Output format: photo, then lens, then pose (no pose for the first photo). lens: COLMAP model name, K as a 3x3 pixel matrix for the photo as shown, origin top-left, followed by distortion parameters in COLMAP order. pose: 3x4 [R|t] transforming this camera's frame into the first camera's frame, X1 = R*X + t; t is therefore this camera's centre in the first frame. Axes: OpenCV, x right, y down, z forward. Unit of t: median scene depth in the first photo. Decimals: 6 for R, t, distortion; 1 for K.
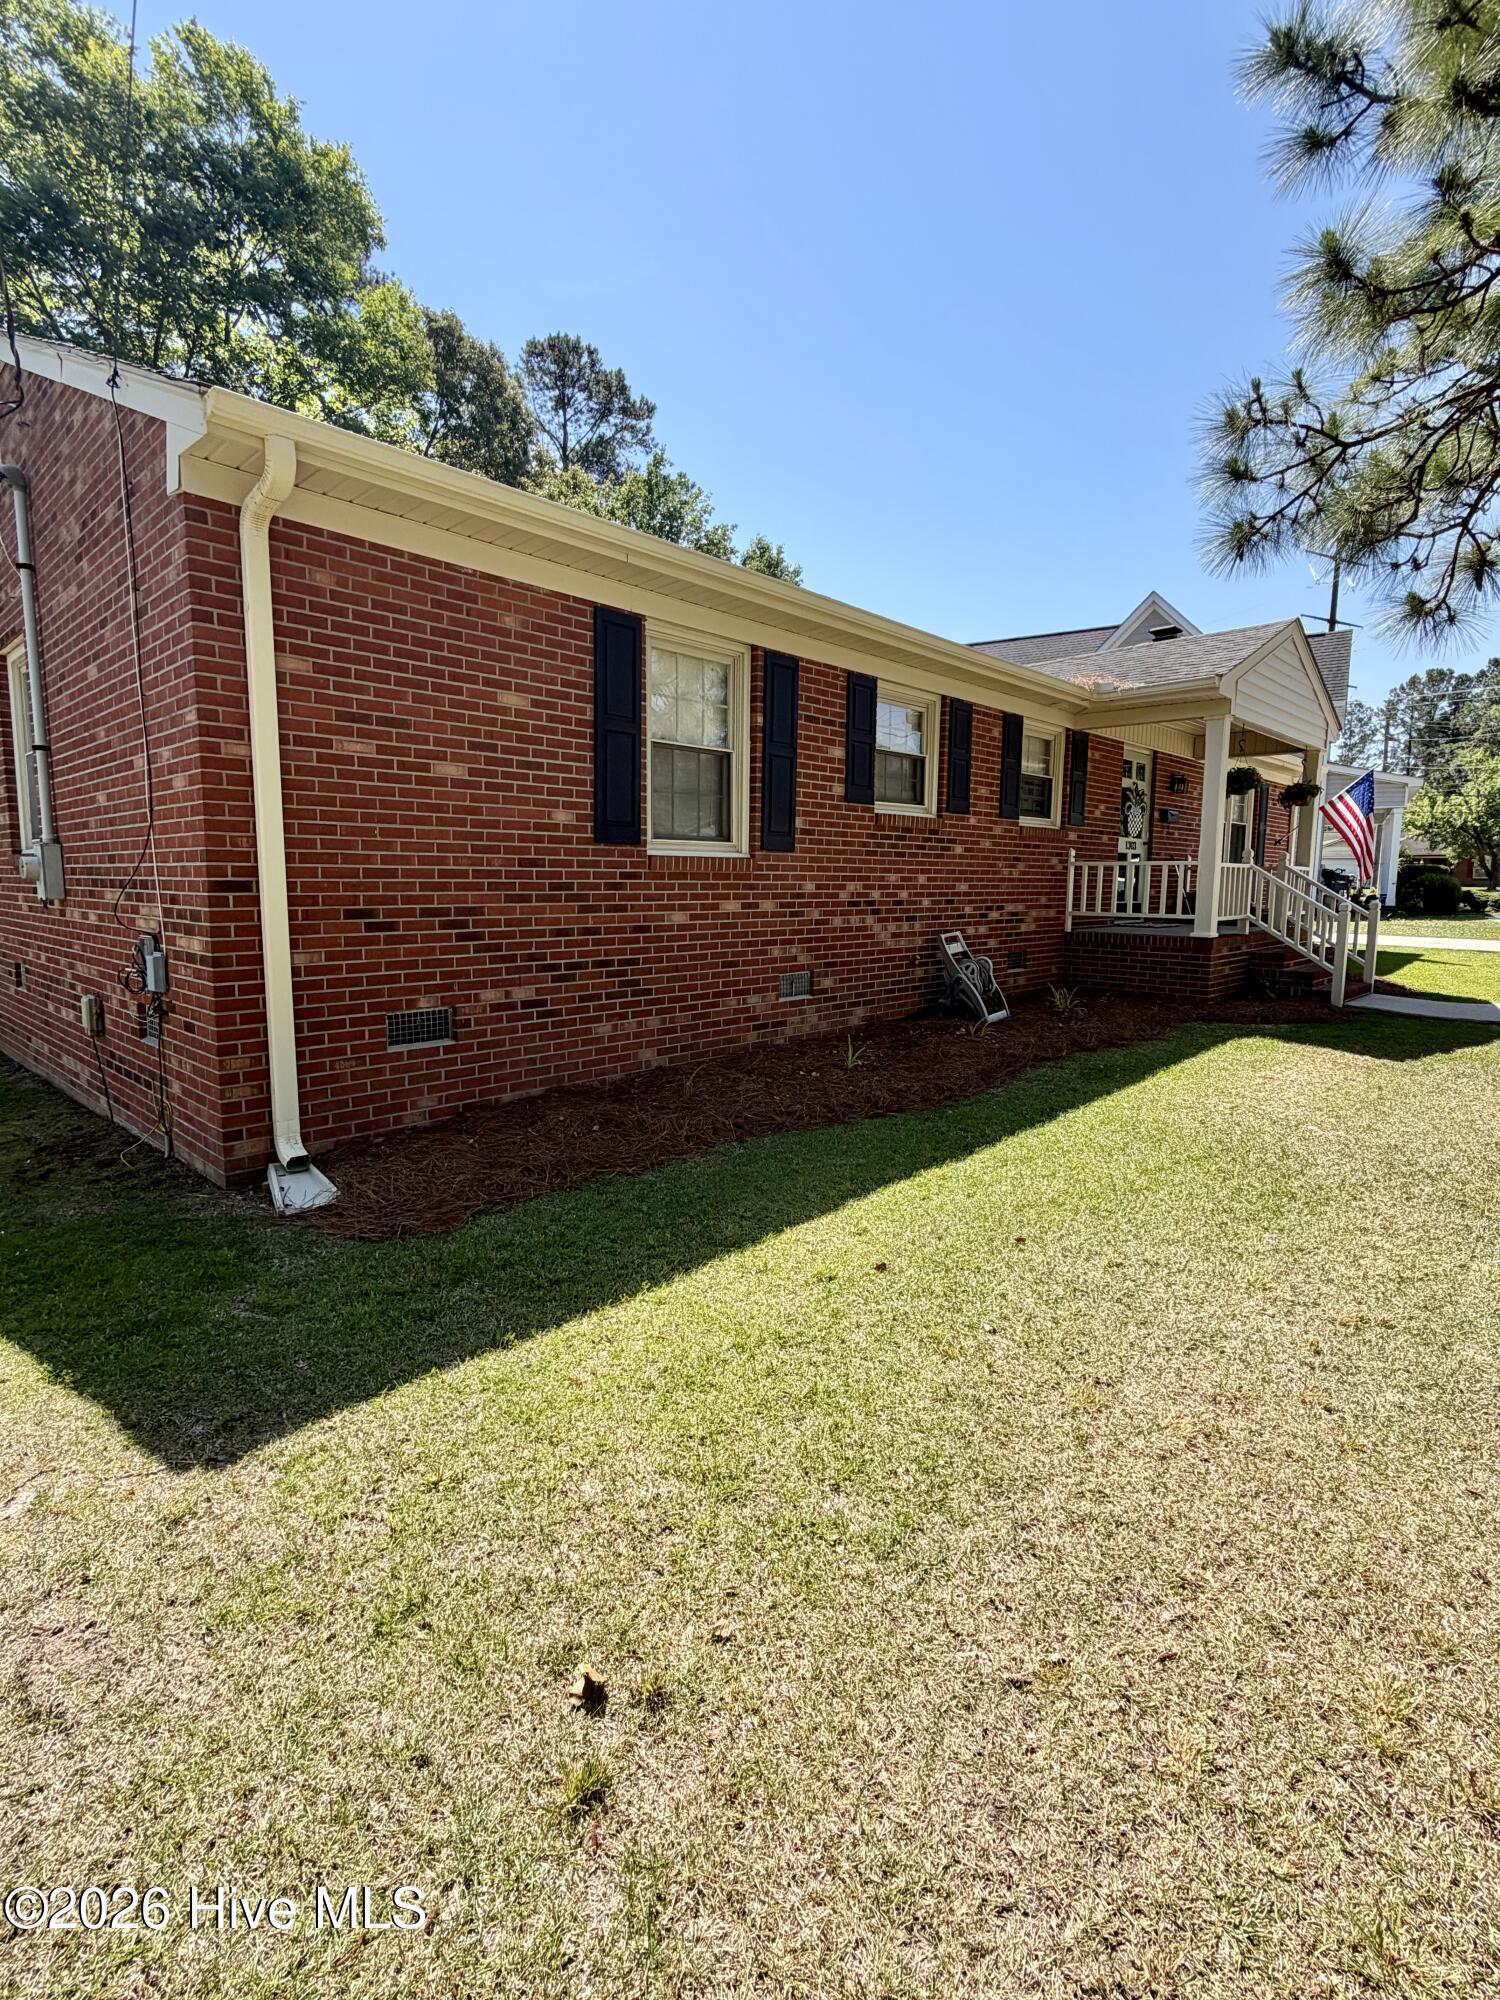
lens RADIAL K [[954.5, 0, 750.0], [0, 954.5, 1000.0], [0, 0, 1]] dist [-0.009548, 0.000004]
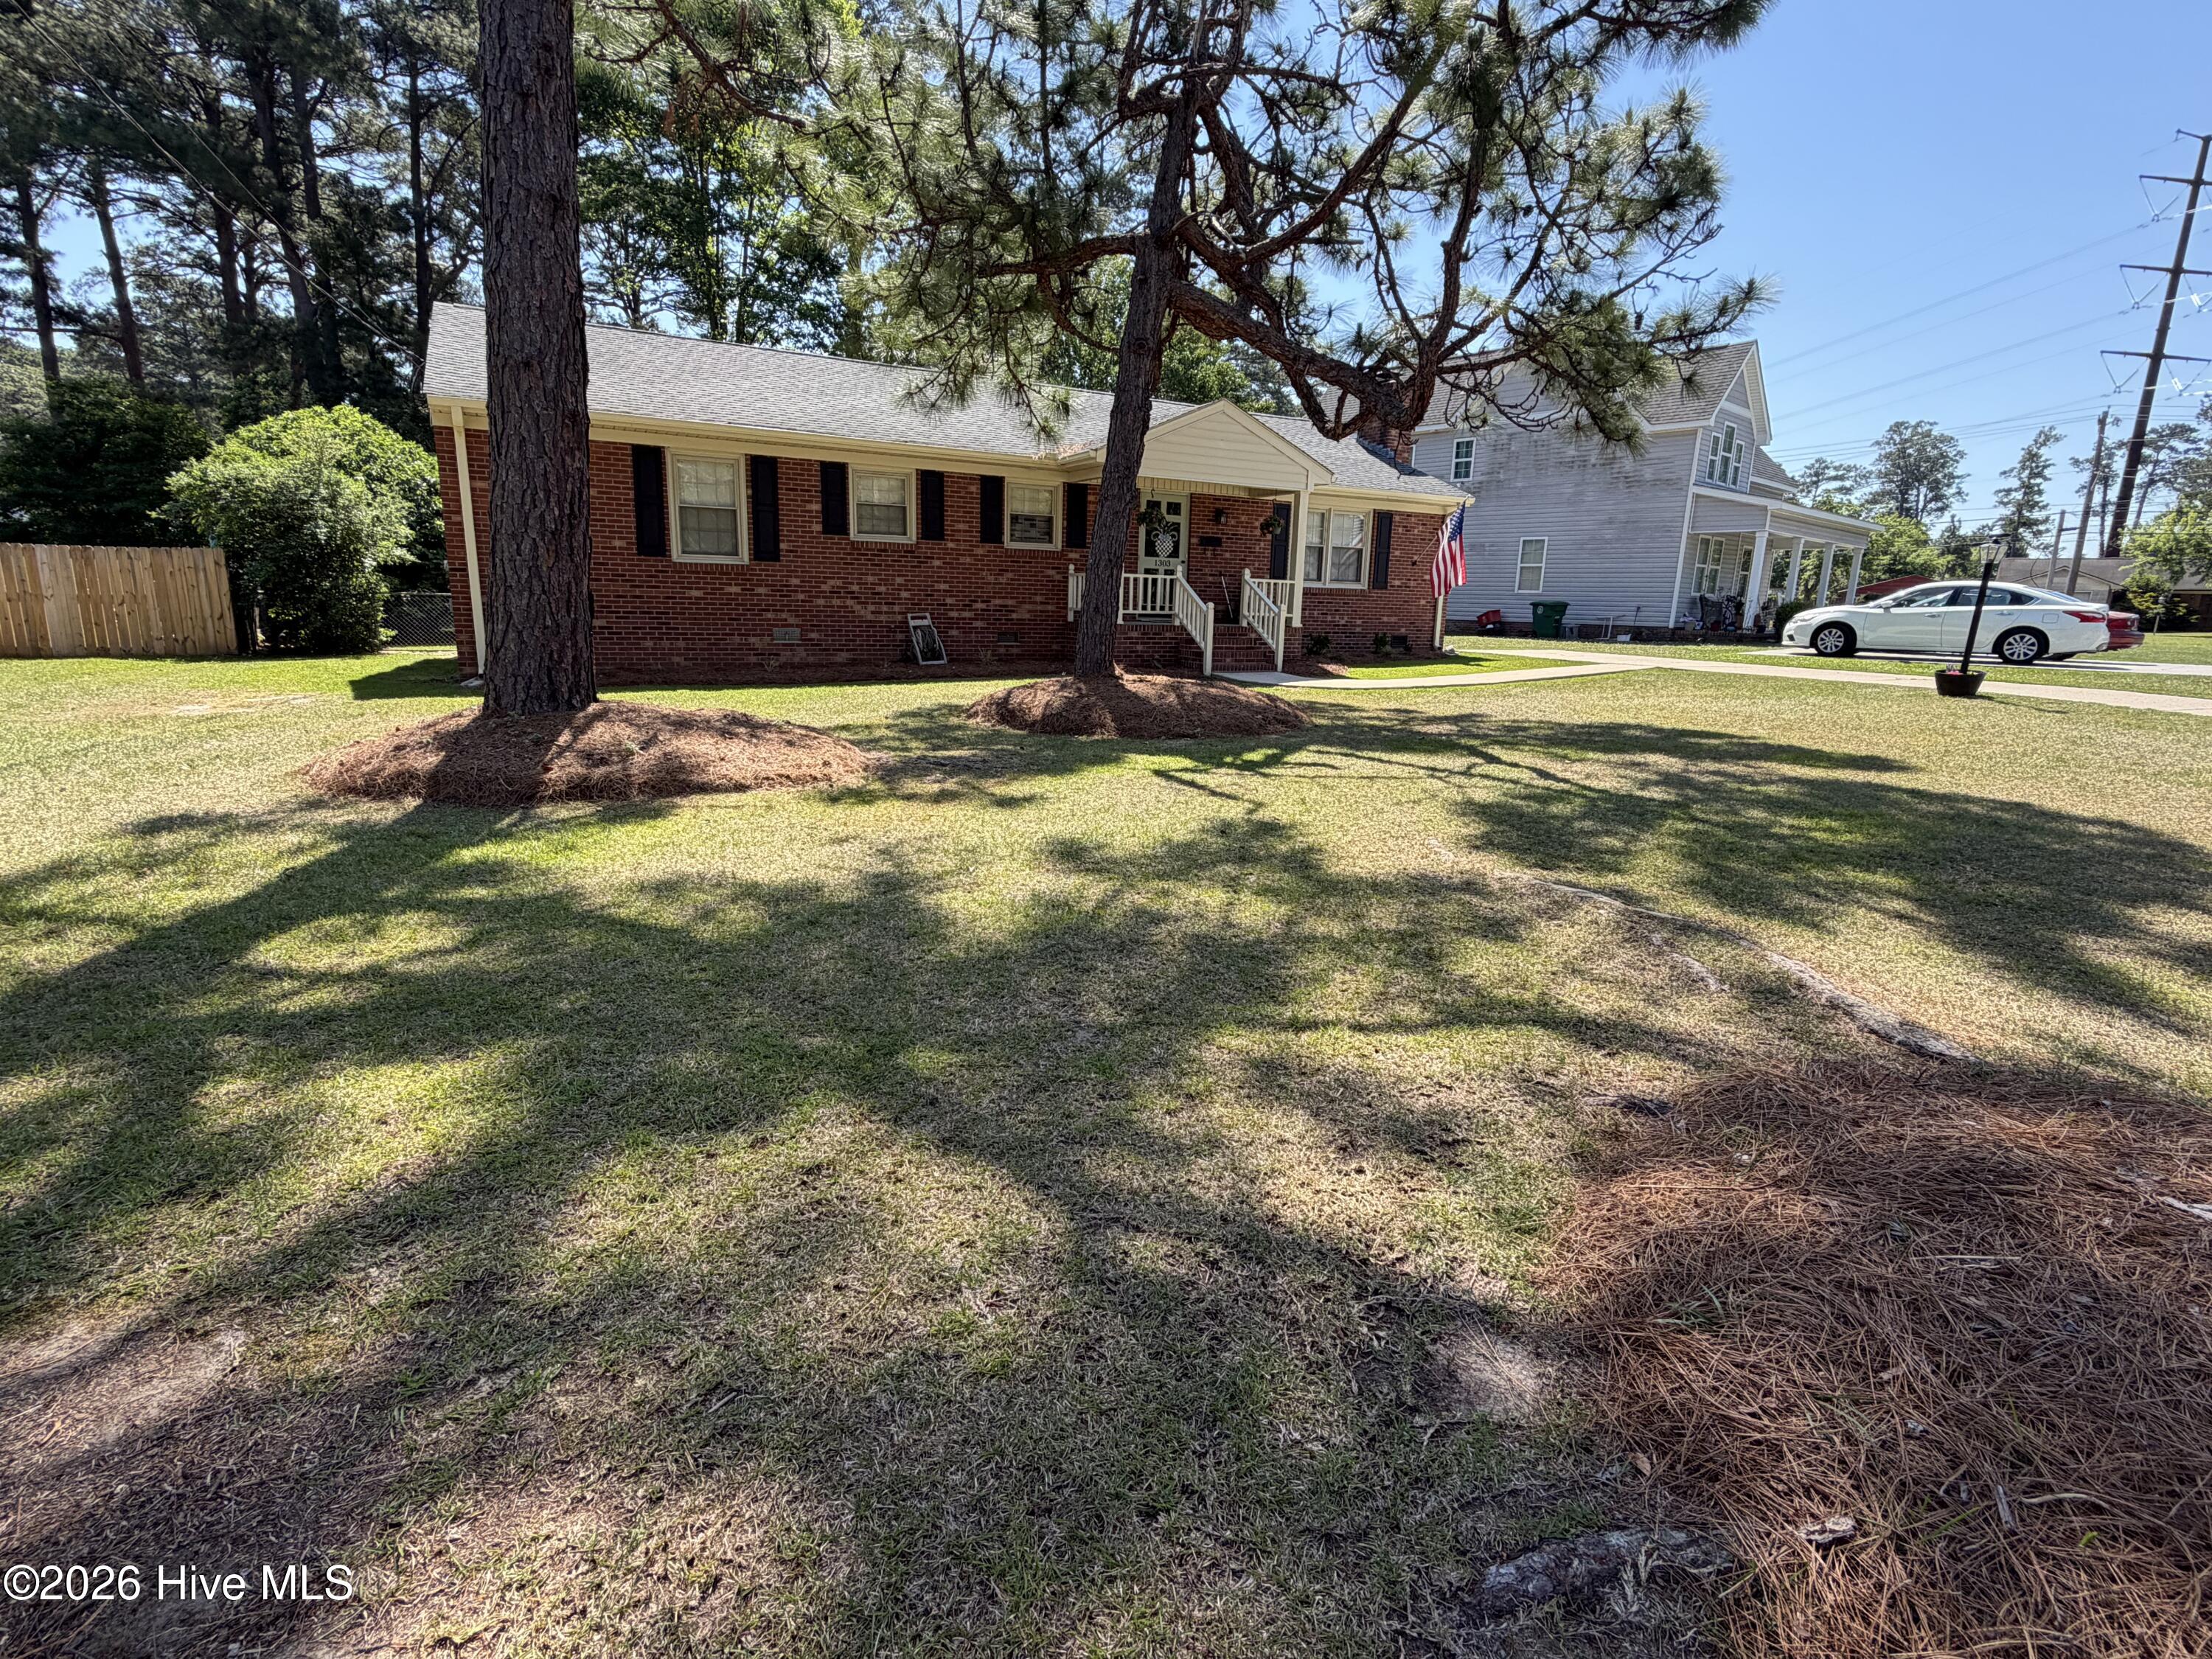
lens RADIAL K [[1043.3, 0, 1106.0], [0, 1043.3, 829.5], [0, 0, 1]] dist [-0.000123, 0.000106]
pose [[0.952834, 0.081152, -0.292441, 1.358499], [-0.057025, 0.994297, 0.090117, 0.154247], [0.298087, -0.069190, 0.952028, -0.841170]]
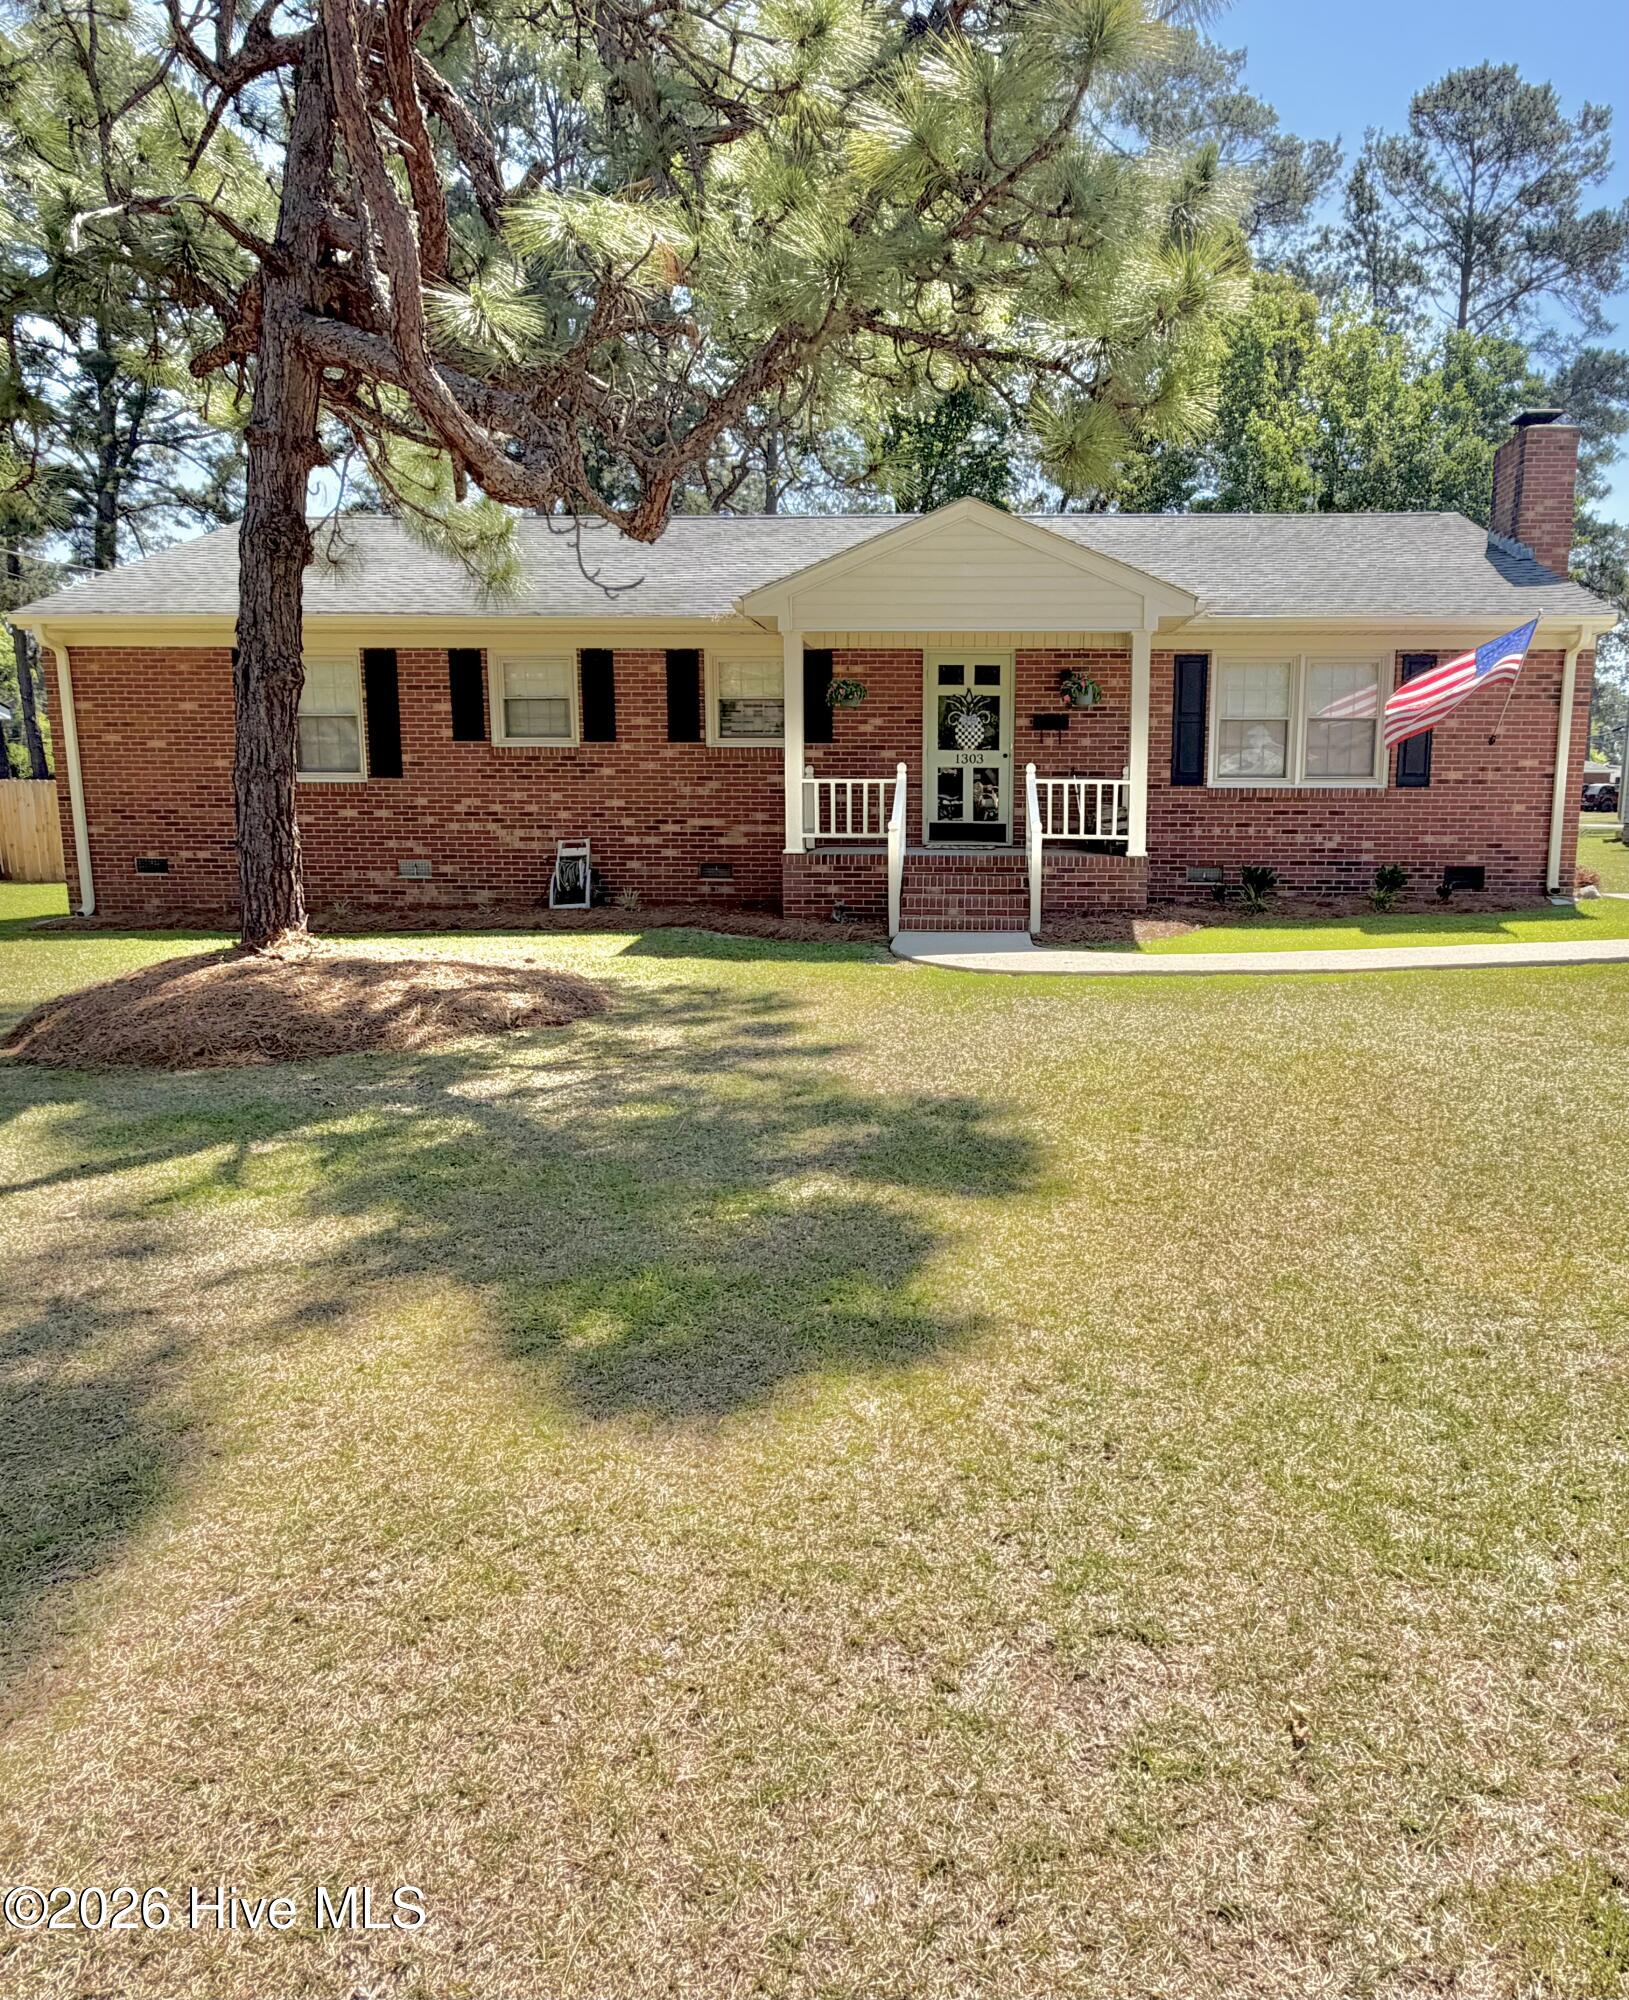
lens RADIAL K [[1294.4, 0, 942.8], [0, 1294.4, 1011.4], [0, 0, 1]] dist [0.001593, 0.002300]
pose [[0.663293, 0.112369, -0.739875, 2.248133], [-0.095203, 0.993300, 0.065510, -0.004474], [0.742280, 0.026986, 0.669547, 0.286786]]
